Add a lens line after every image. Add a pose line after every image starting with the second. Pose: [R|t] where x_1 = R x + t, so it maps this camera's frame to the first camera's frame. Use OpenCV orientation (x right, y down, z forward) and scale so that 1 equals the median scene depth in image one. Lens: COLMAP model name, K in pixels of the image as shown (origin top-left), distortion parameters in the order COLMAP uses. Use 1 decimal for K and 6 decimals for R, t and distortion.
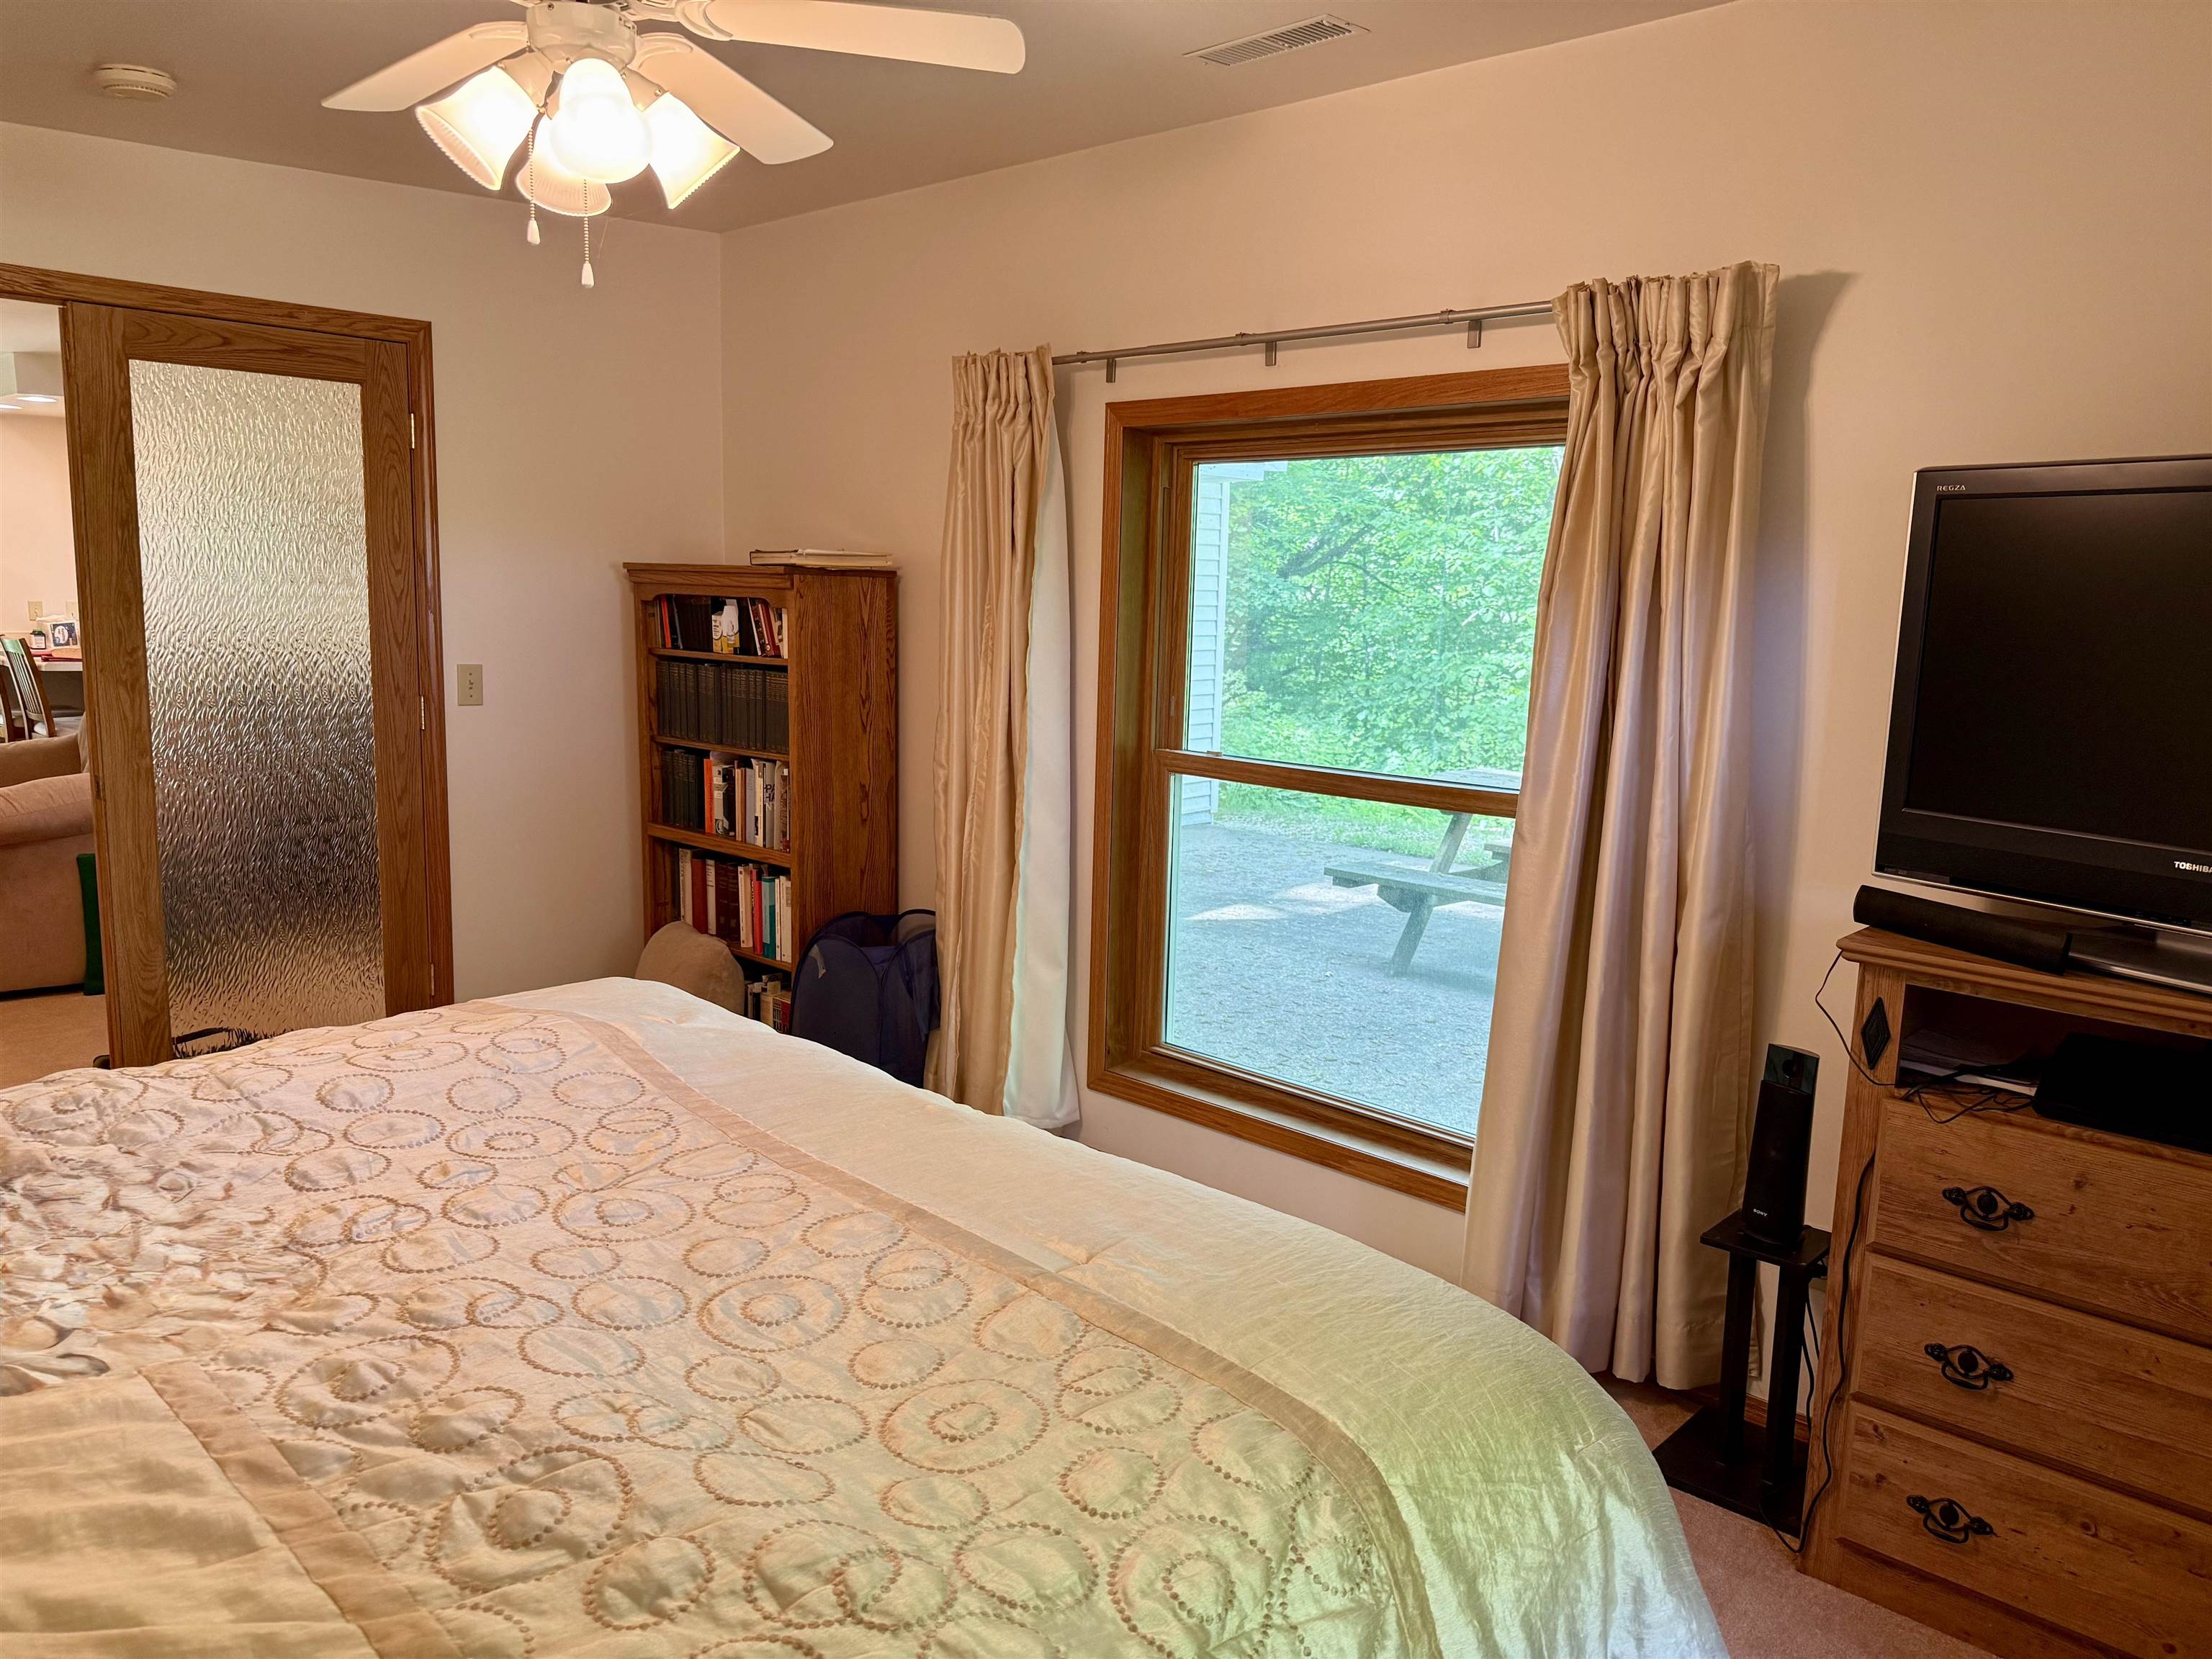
lens RADIAL K [[1535.5, 0, 1118.6], [0, 1535.5, 823.0], [0, 0, 1]] dist [0.007837, -0.040015]
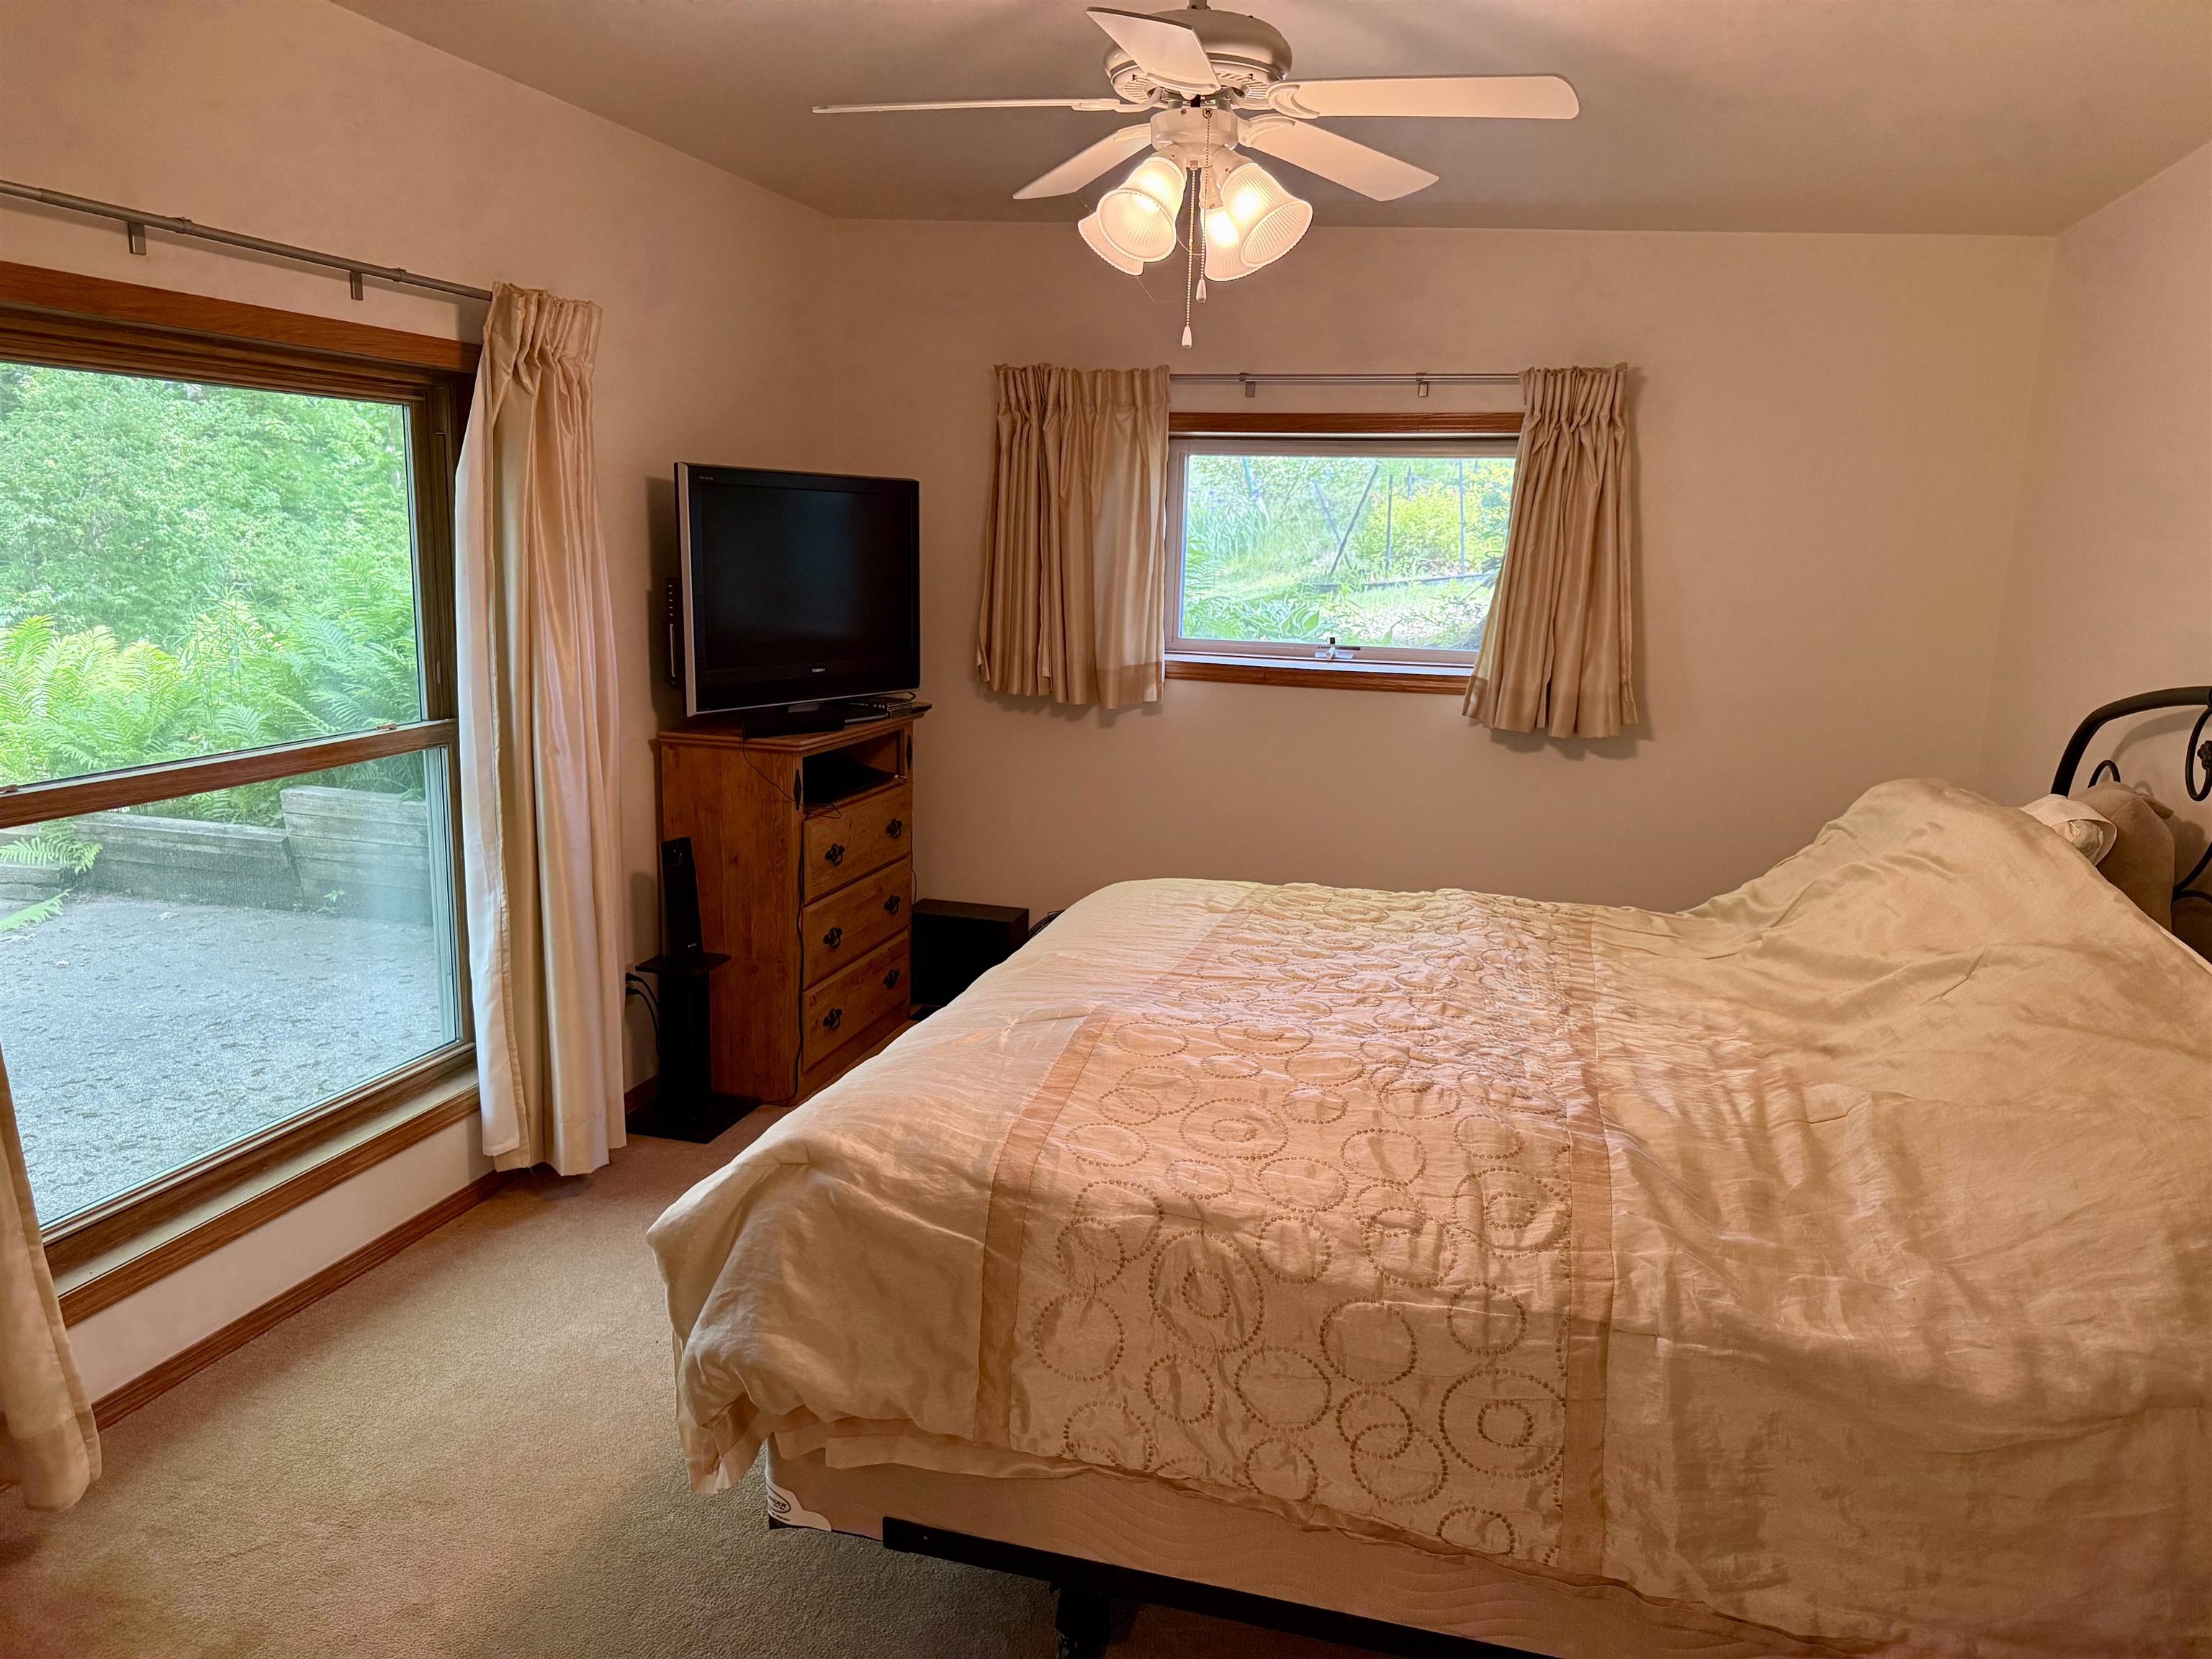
lens RADIAL K [[1535.5, 0, 1118.6], [0, 1535.5, 823.0], [0, 0, 1]] dist [0.007837, -0.040015]
pose [[-0.458351, -0.203750, 0.865101, -1.282035], [0.092437, 0.957160, 0.274407, -0.292954], [-0.883951, 0.205742, -0.419881, 1.453860]]
